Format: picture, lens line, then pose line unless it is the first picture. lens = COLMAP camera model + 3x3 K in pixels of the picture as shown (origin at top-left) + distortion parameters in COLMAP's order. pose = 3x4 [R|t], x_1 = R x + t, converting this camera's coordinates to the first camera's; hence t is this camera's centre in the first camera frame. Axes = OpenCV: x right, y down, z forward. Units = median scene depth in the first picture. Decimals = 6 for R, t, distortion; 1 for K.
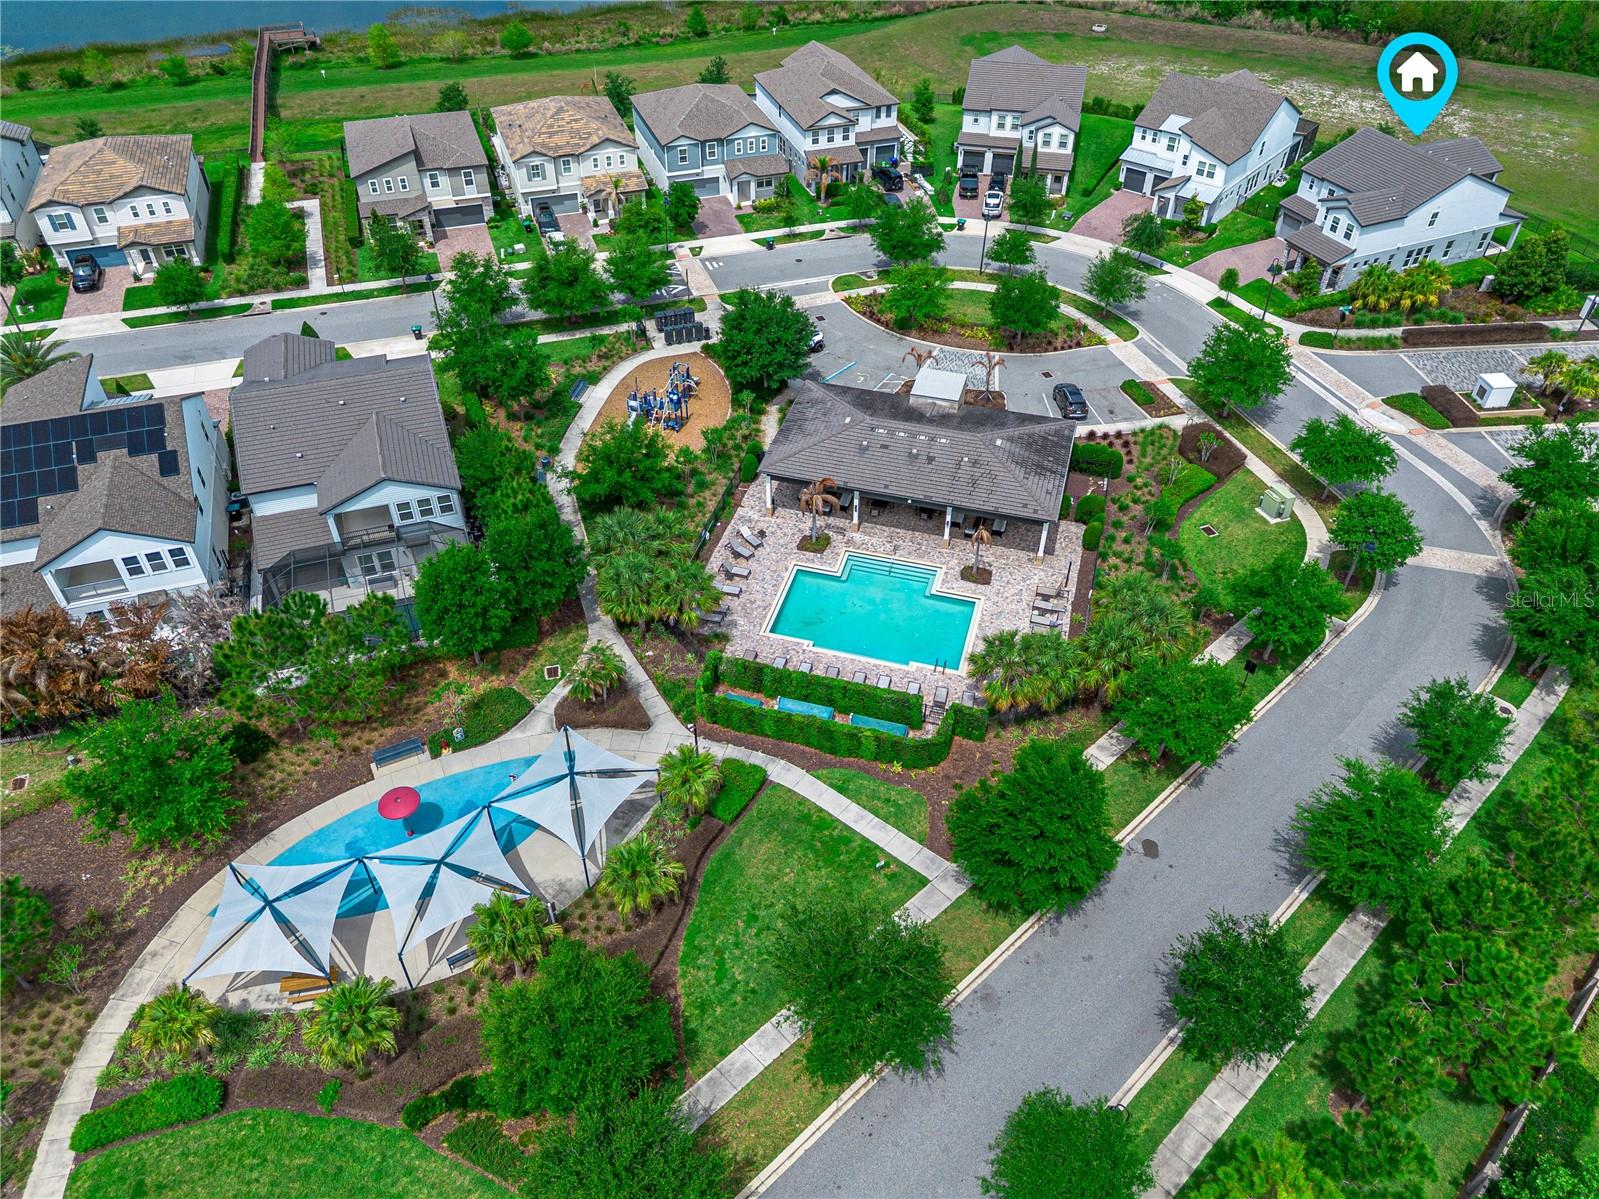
lens RADIAL K [[1163.5, 0, 799.5], [0, 1163.5, 599.5], [0, 0, 1]] dist [0.010338, 0.000587]
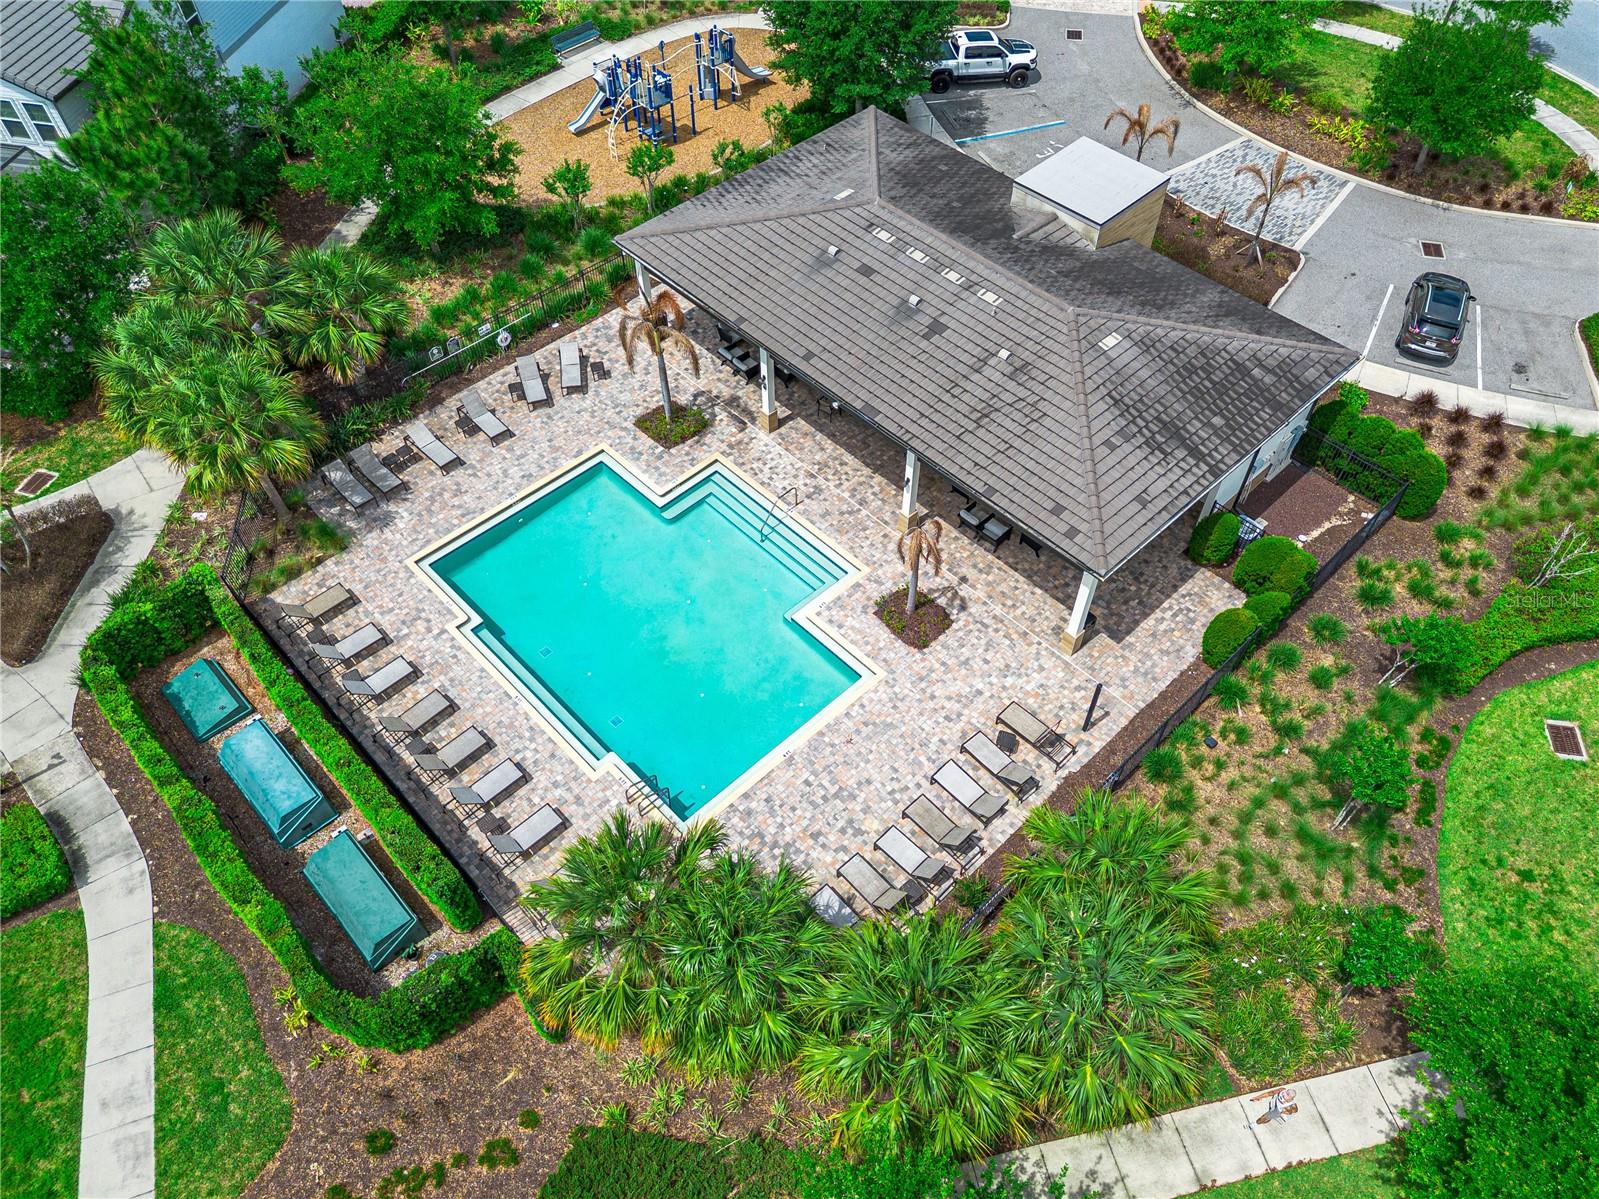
lens RADIAL K [[1163.5, 0, 799.5], [0, 1163.5, 599.5], [0, 0, 1]] dist [0.010338, 0.000587]
pose [[0.861945, 0.387875, -0.326503, 0.220259], [-0.326028, 0.917221, 0.228936, -0.097546], [0.388274, -0.090881, 0.917052, 0.504074]]
